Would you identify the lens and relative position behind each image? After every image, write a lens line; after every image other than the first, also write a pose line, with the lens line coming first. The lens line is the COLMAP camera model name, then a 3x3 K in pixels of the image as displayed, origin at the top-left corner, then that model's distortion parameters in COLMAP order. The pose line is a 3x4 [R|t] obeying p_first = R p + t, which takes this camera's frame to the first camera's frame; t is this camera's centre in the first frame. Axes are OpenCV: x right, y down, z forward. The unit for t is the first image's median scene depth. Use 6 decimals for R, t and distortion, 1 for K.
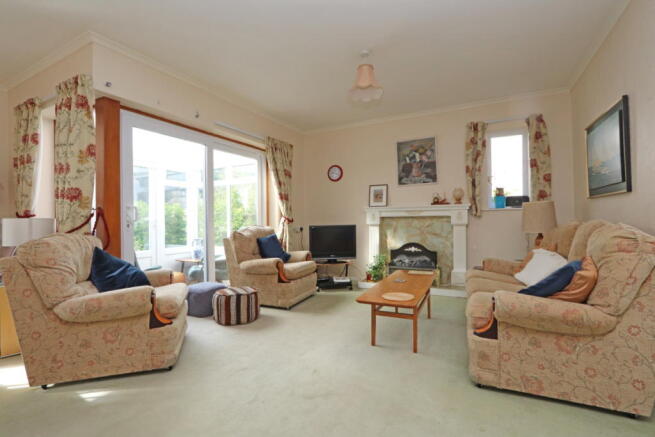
lens RADIAL K [[301.6, 0, 326.6], [0, 301.6, 216.0], [0, 0, 1]] dist [-0.015753, 0.000902]
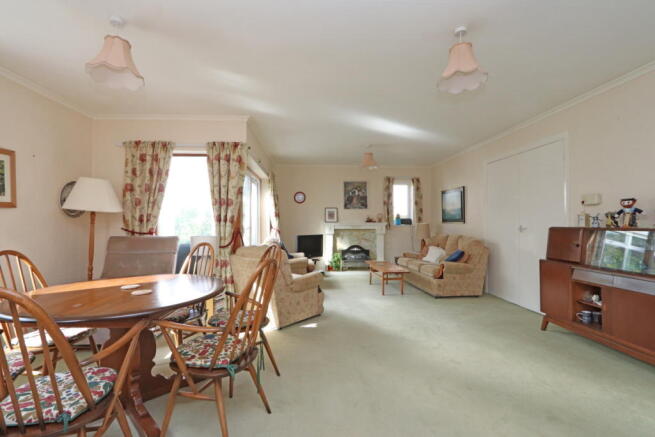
lens RADIAL K [[301.6, 0, 328.3], [0, 301.6, 220.8], [0, 0, 1]] dist [-0.015753, 0.000902]
pose [[0.849013, 0.013337, 0.528204, -0.697067], [-0.016111, 0.999870, 0.000650, -0.042089], [-0.528127, -0.009061, 0.849117, -0.307090]]
